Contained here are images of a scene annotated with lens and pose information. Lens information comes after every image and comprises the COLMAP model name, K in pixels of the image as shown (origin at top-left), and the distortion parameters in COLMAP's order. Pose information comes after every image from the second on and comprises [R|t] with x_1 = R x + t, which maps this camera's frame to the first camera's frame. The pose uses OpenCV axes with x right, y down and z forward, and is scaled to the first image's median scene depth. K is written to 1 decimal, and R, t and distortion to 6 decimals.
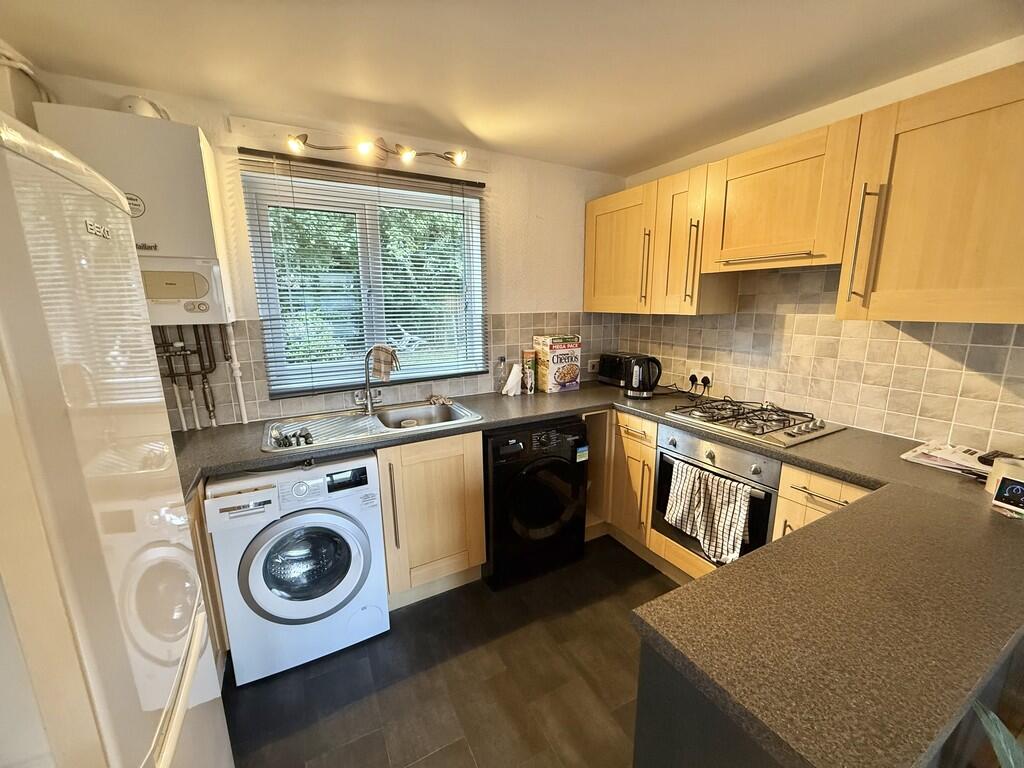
lens RADIAL K [[410.0, 0, 508.2], [0, 410.0, 386.8], [0, 0, 1]] dist [0.003073, 0.000337]
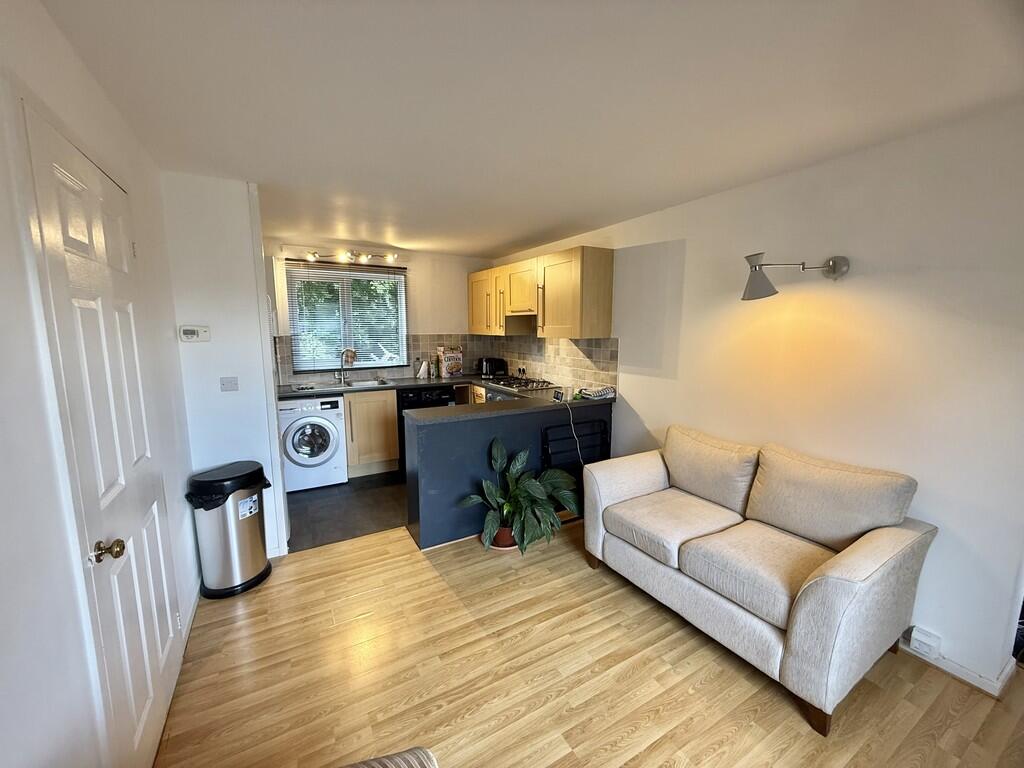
lens RADIAL K [[409.0, 0, 512.0], [0, 409.0, 384.0], [0, 0, 1]] dist [0.004824, 0.000252]
pose [[0.999507, 0.008345, 0.030277, 0.376827], [-0.006318, 0.997772, -0.066423, 0.175230], [-0.030763, 0.066199, 0.997332, -0.891383]]
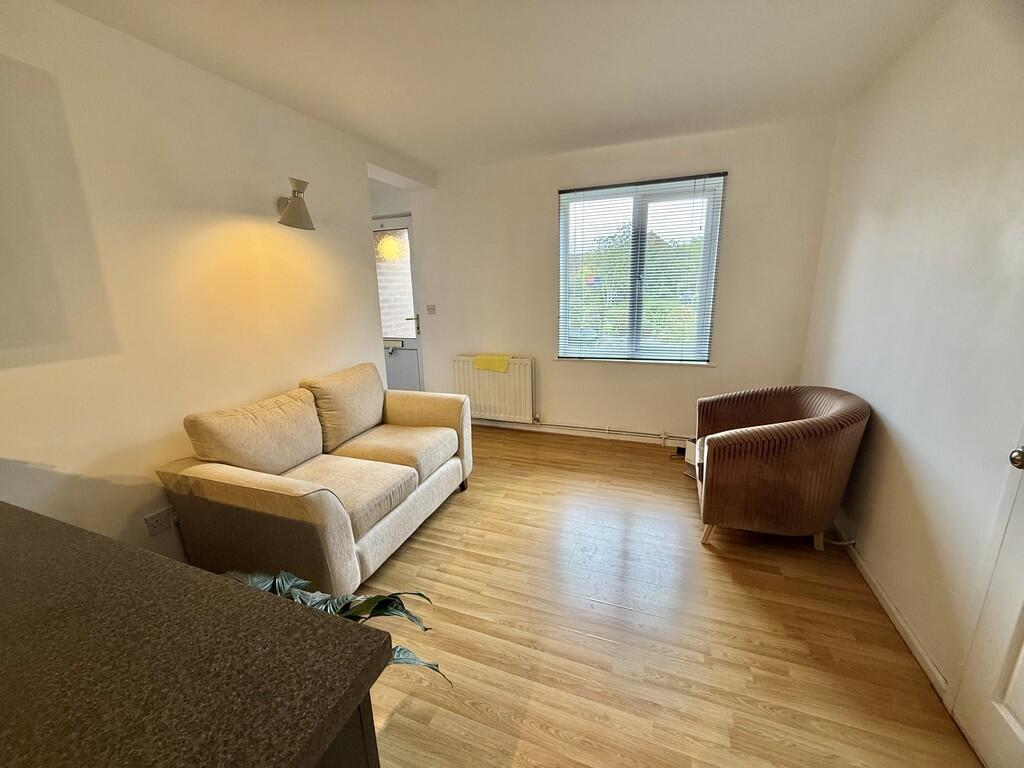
lens RADIAL K [[409.0, 0, 512.0], [0, 409.0, 384.0], [0, 0, 1]] dist [0.004824, 0.000252]
pose [[-0.651577, -0.157167, 0.742122, -0.023414], [0.186502, 0.915084, 0.357545, 0.007394], [-0.735299, 0.371376, -0.566935, 0.222750]]
